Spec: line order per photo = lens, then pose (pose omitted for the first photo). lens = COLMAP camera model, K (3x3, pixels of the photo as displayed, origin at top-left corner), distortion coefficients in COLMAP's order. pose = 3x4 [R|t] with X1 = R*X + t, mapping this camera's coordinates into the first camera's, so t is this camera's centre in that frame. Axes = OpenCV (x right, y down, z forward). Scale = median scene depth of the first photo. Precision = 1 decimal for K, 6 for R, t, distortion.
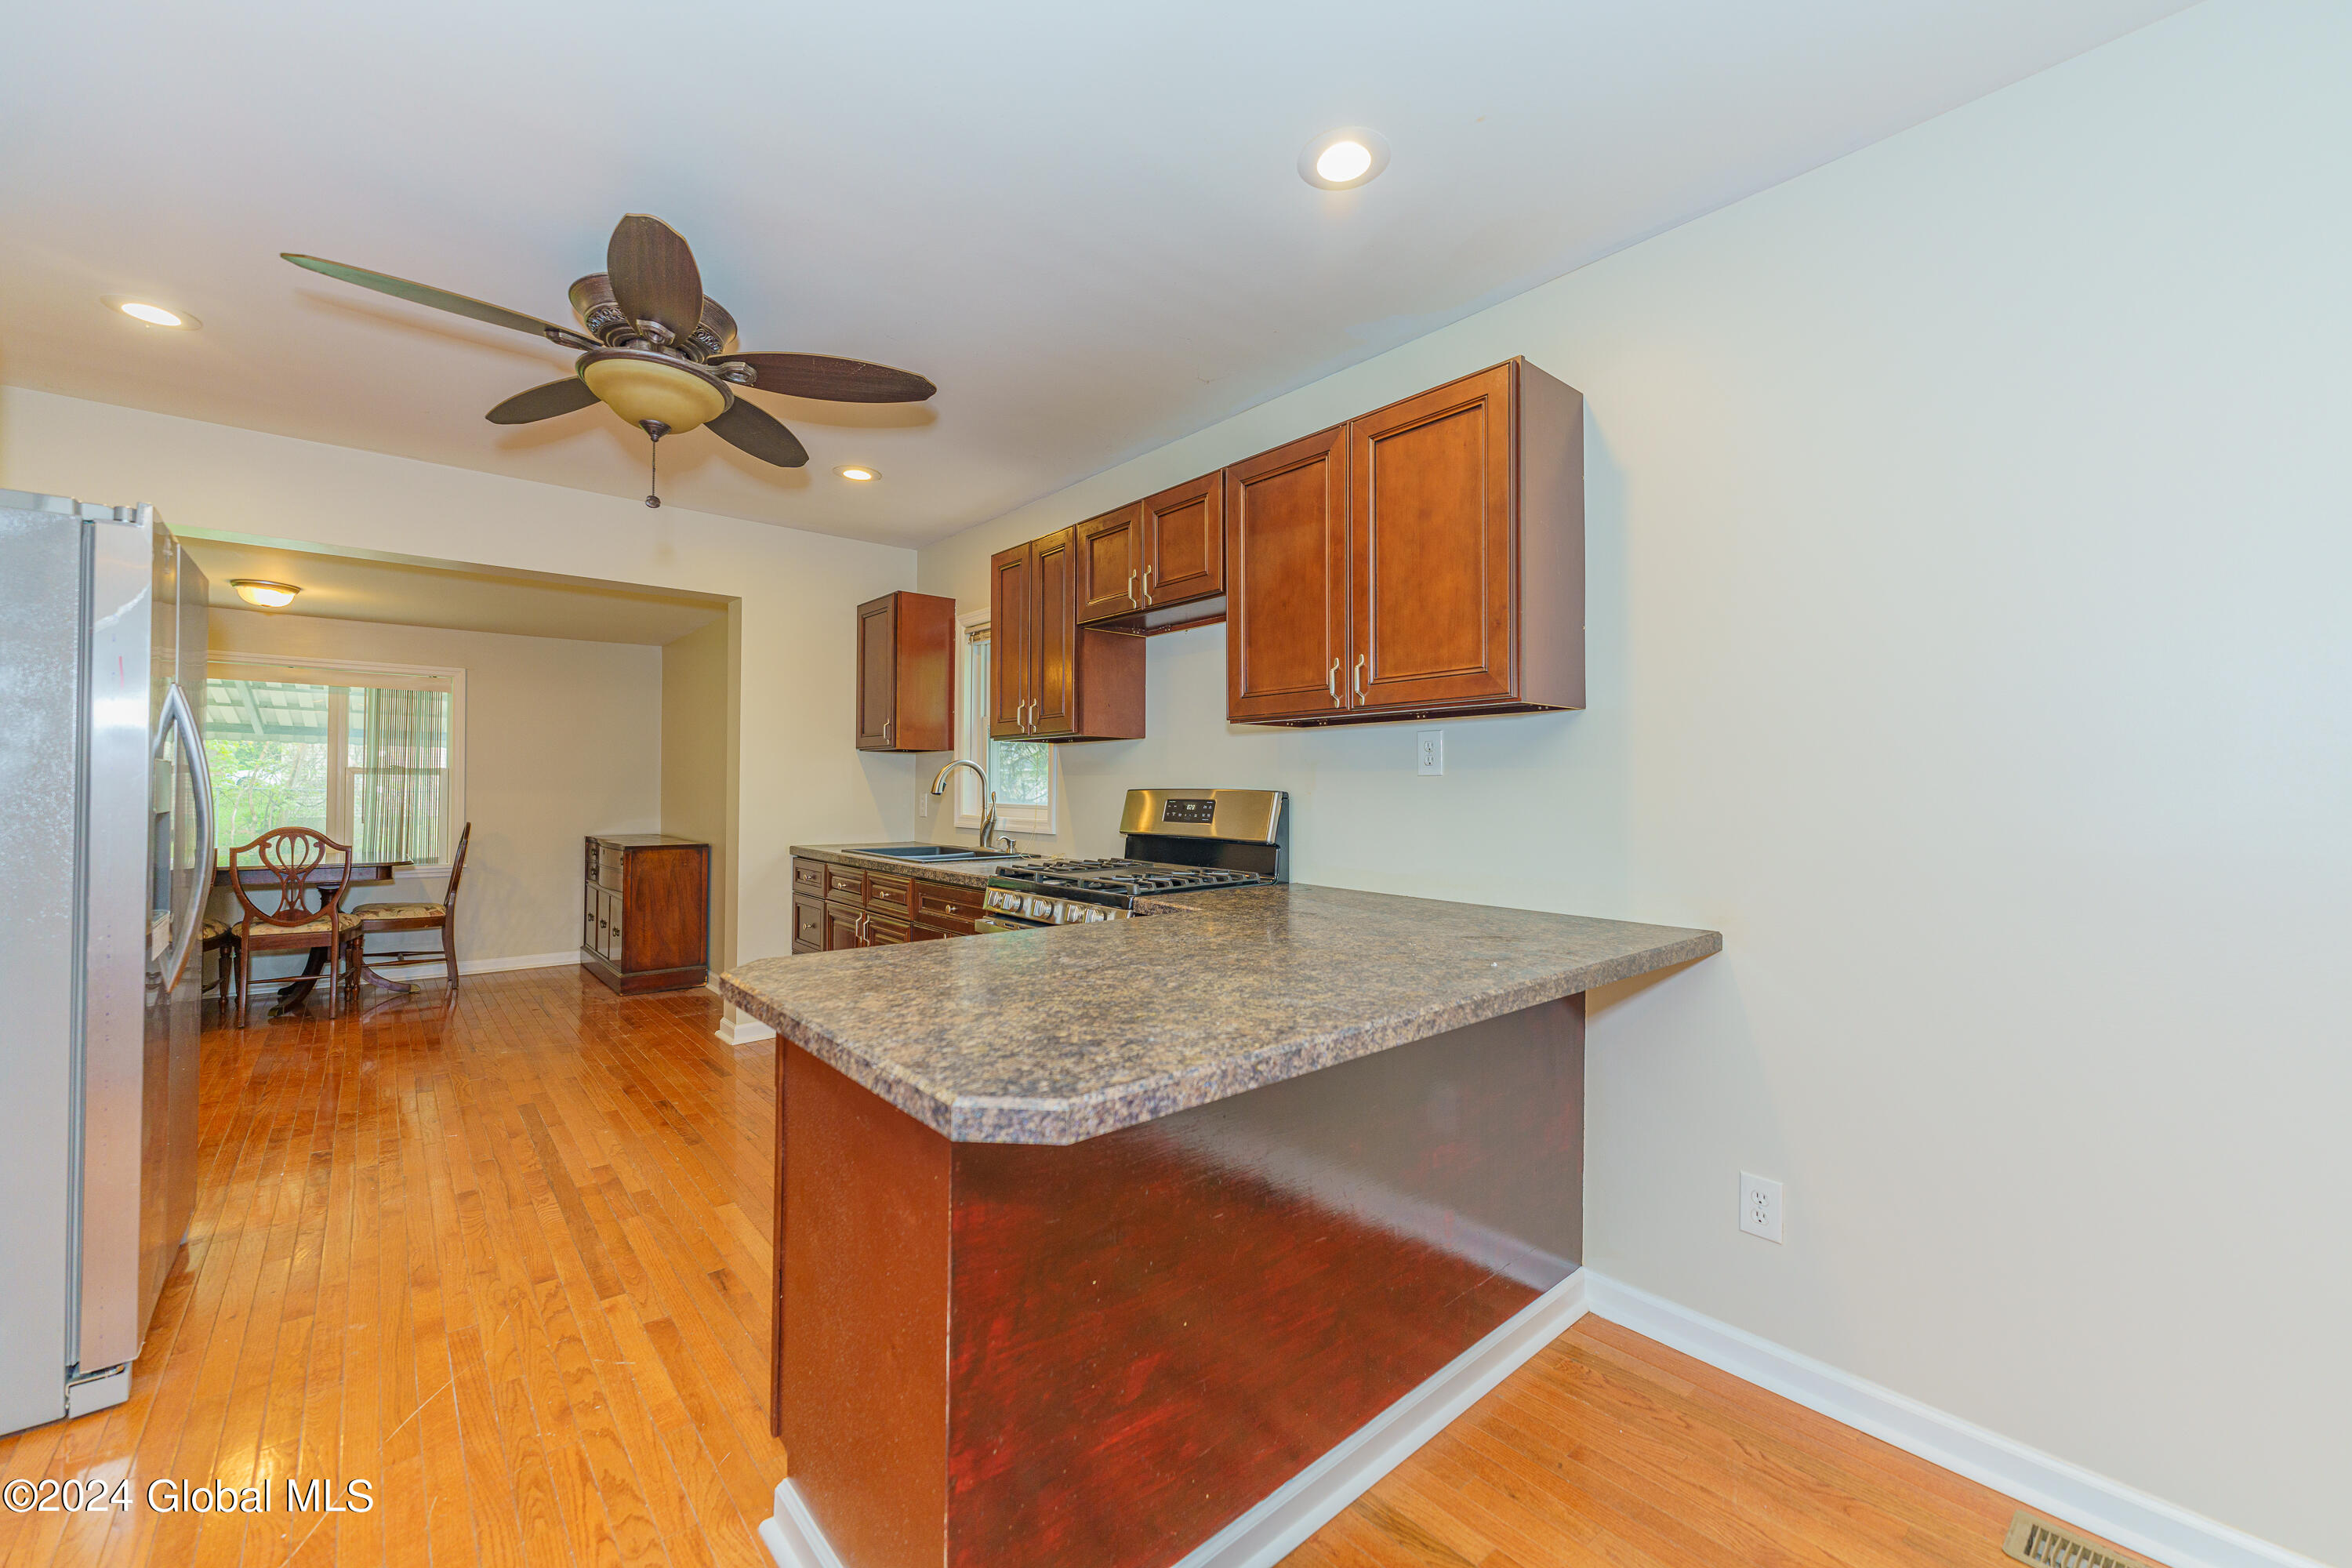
lens RADIAL K [[935.7, 0, 1173.3], [0, 935.7, 781.0], [0, 0, 1]] dist [0.000403, 0.000029]
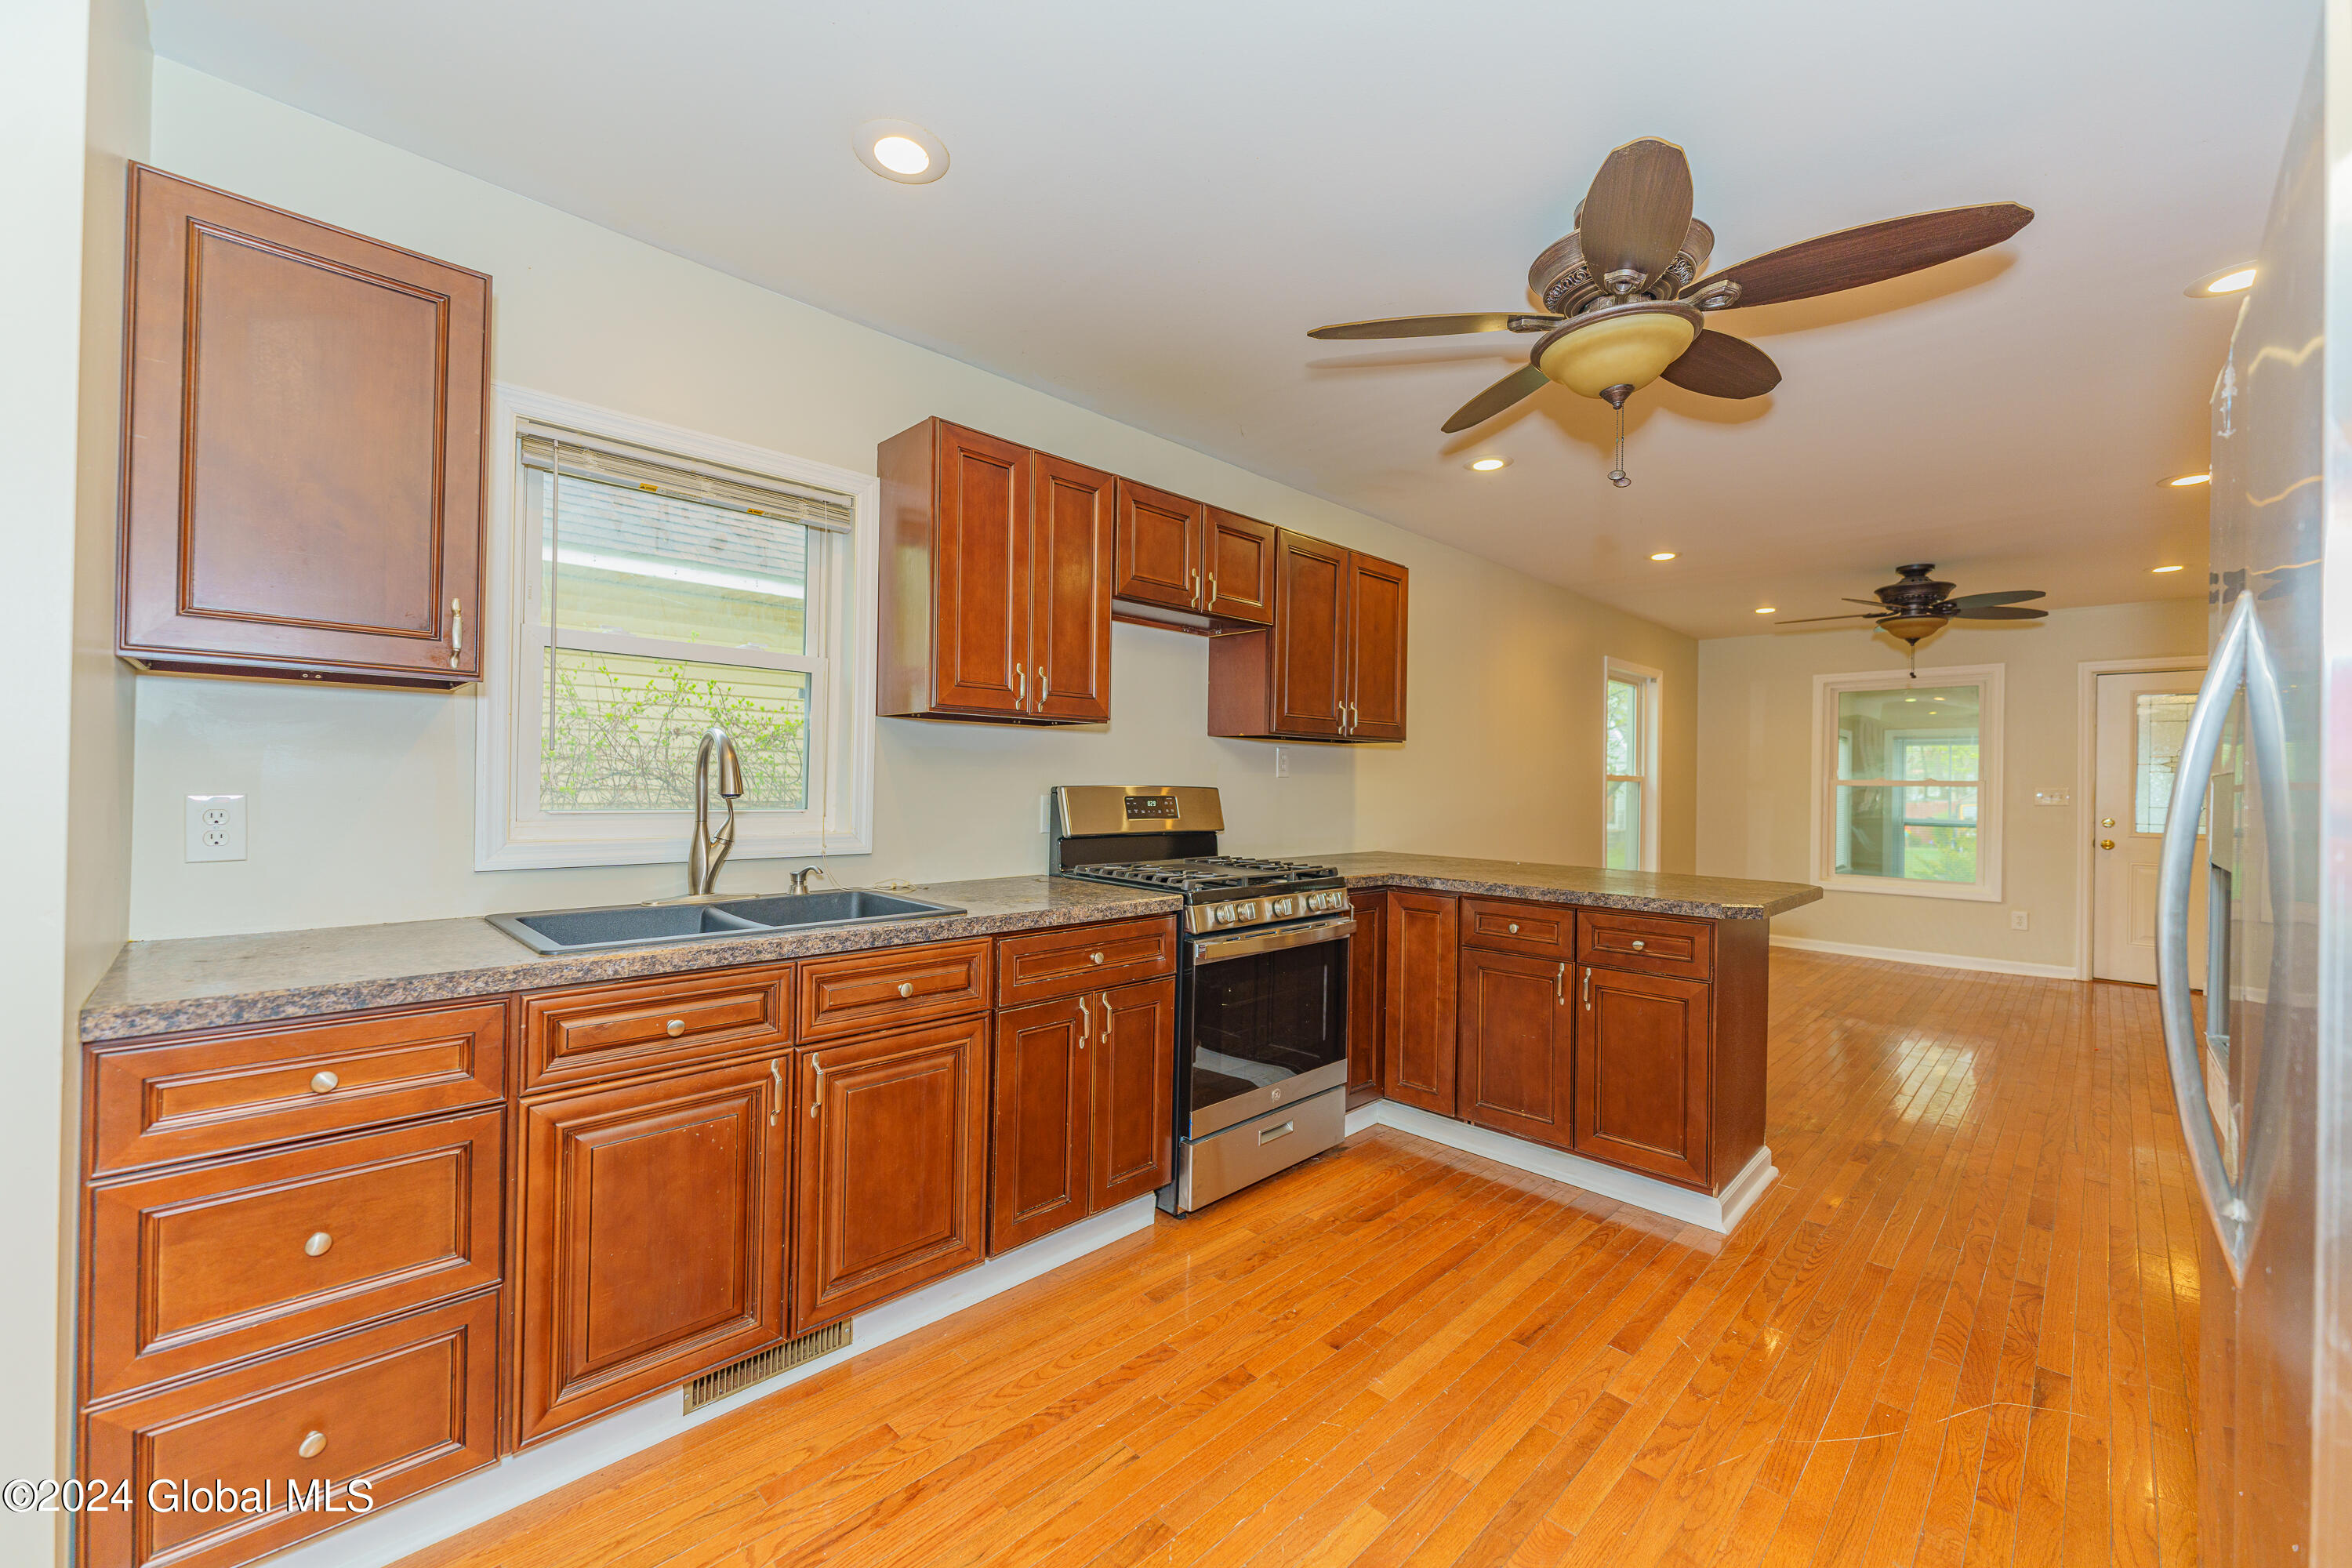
lens RADIAL K [[937.1, 0, 1175.1], [0, 937.1, 772.0], [0, 0, 1]] dist [0.000959, 0.000165]
pose [[-0.076495, 0.002318, 0.997067, -0.721429], [-0.021658, 0.999757, -0.003986, -0.002147], [-0.996835, -0.021900, -0.076426, 0.752390]]
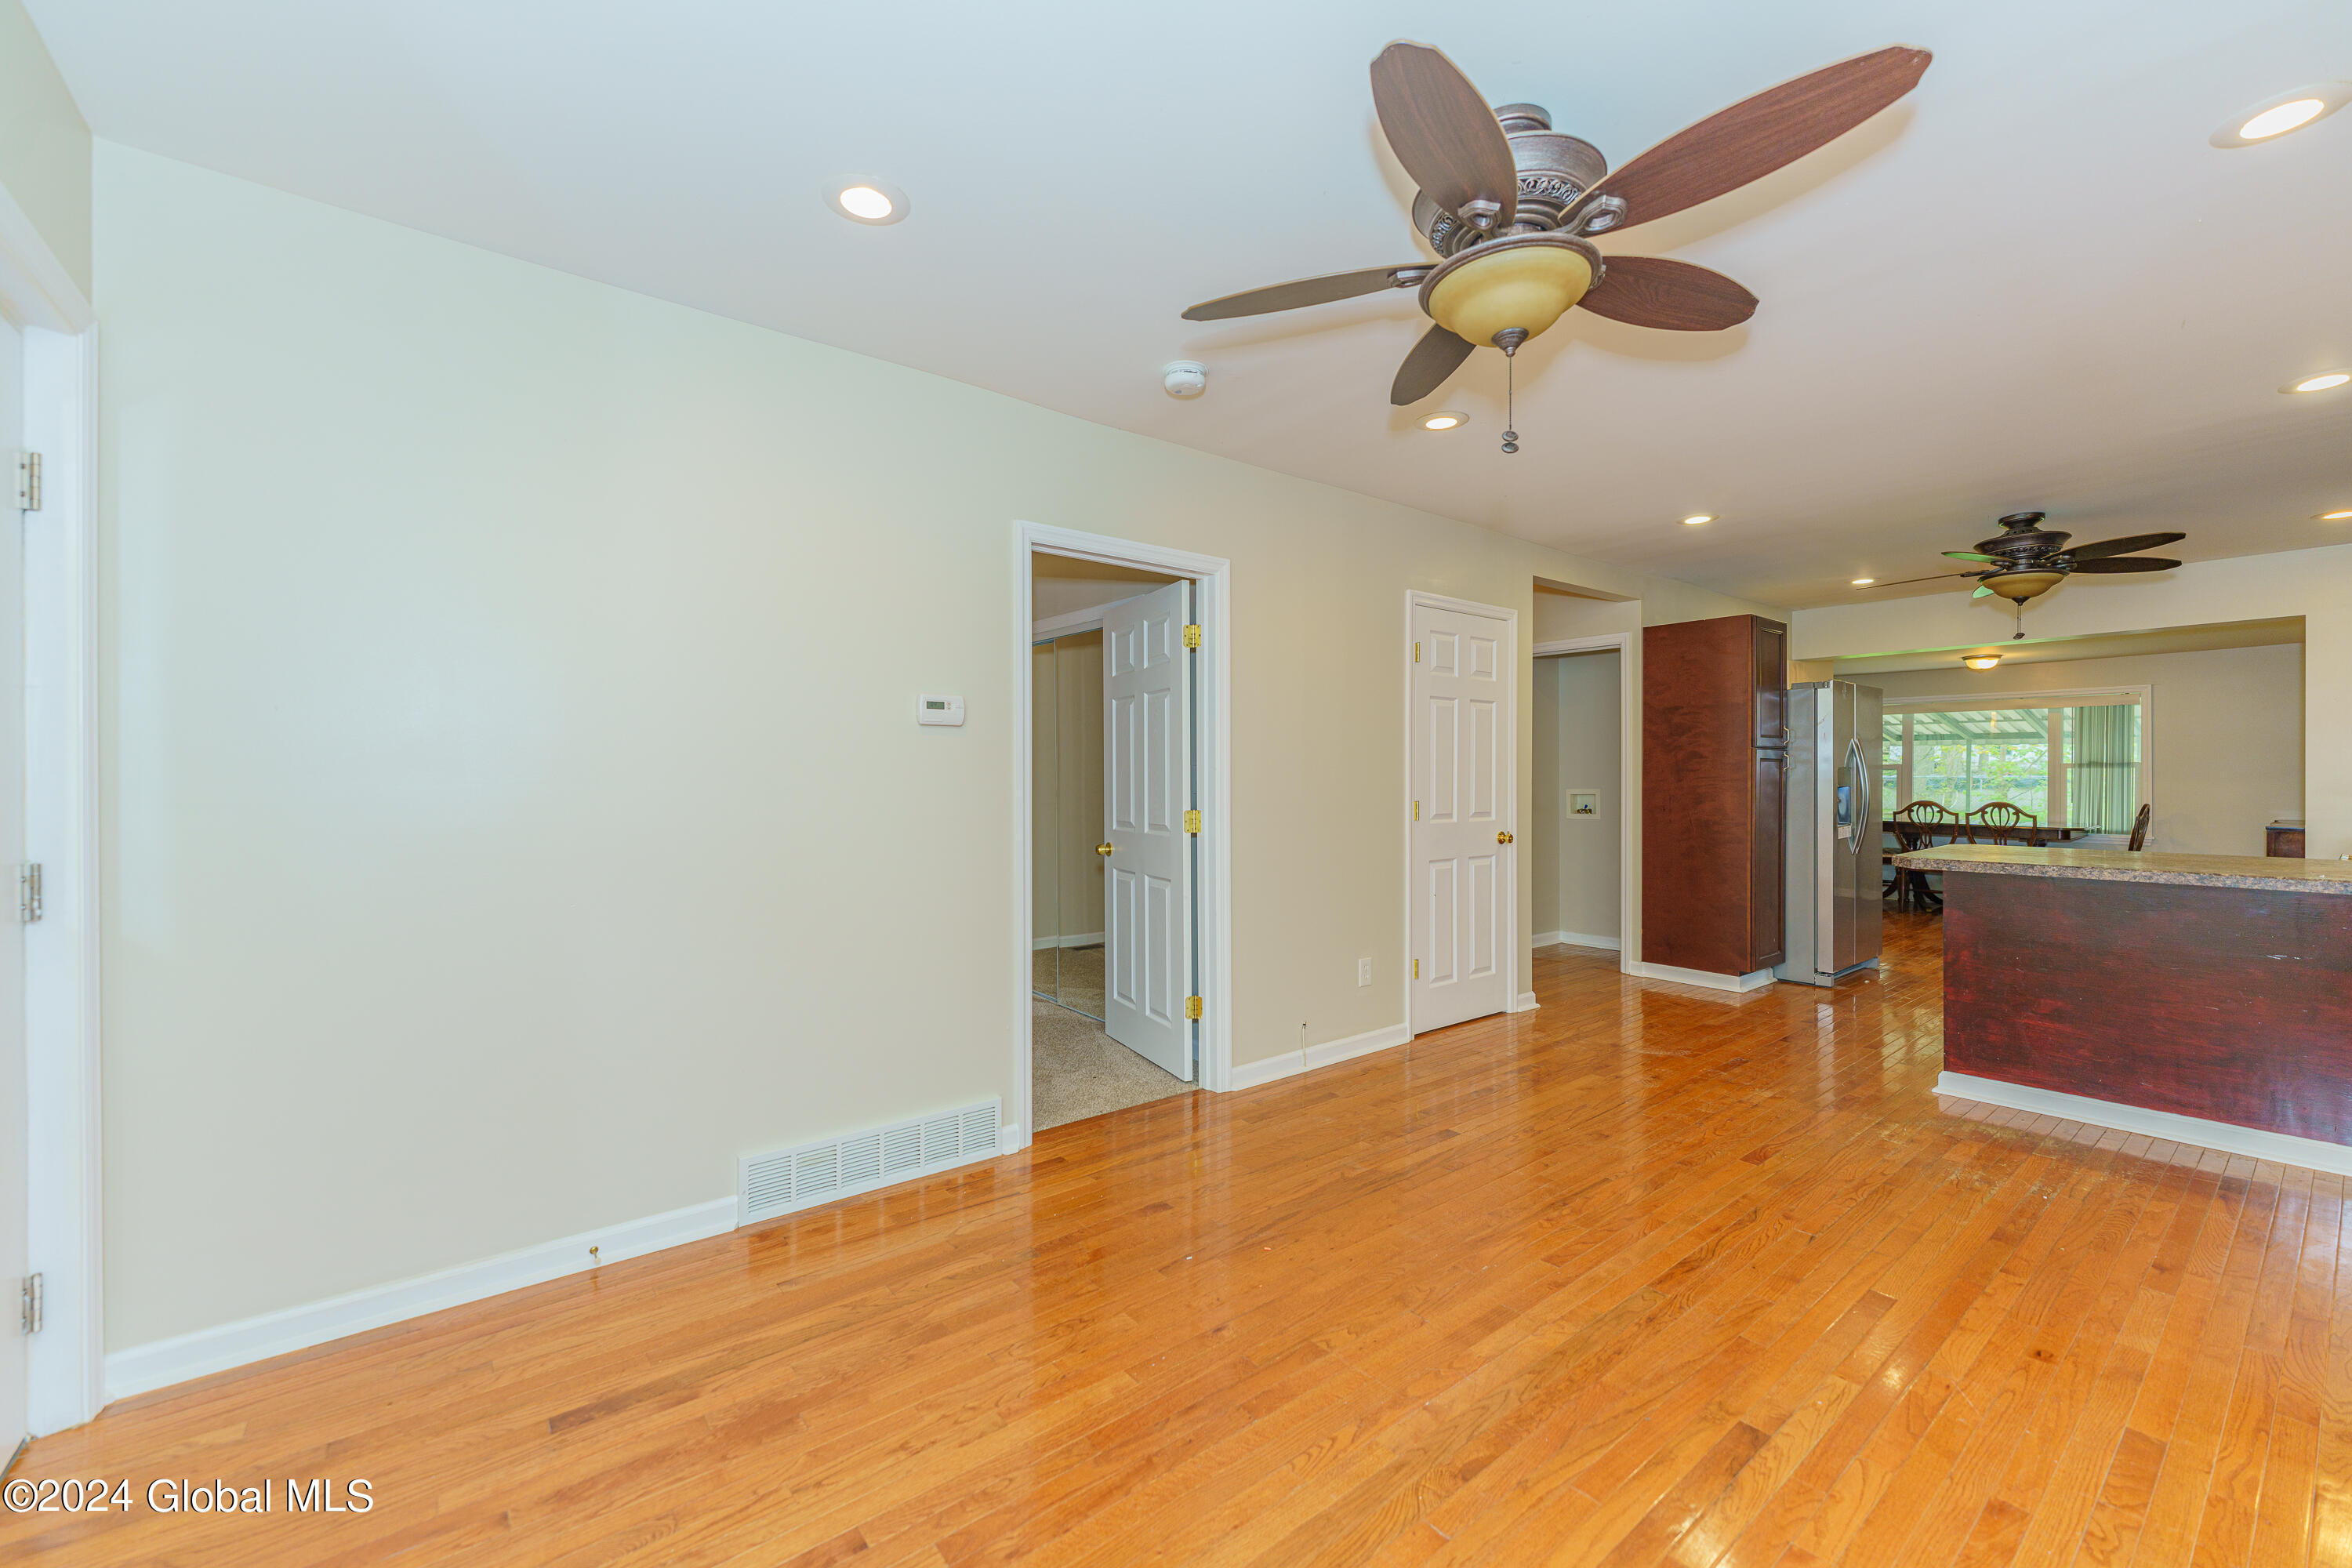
lens RADIAL K [[935.7, 0, 1173.3], [0, 935.7, 781.0], [0, 0, 1]] dist [0.000403, 0.000029]
pose [[-0.044500, 0.001069, -0.999009, 0.791301], [0.007235, 0.999974, 0.000747, 0.001669], [0.998983, -0.007195, -0.044506, -0.381618]]
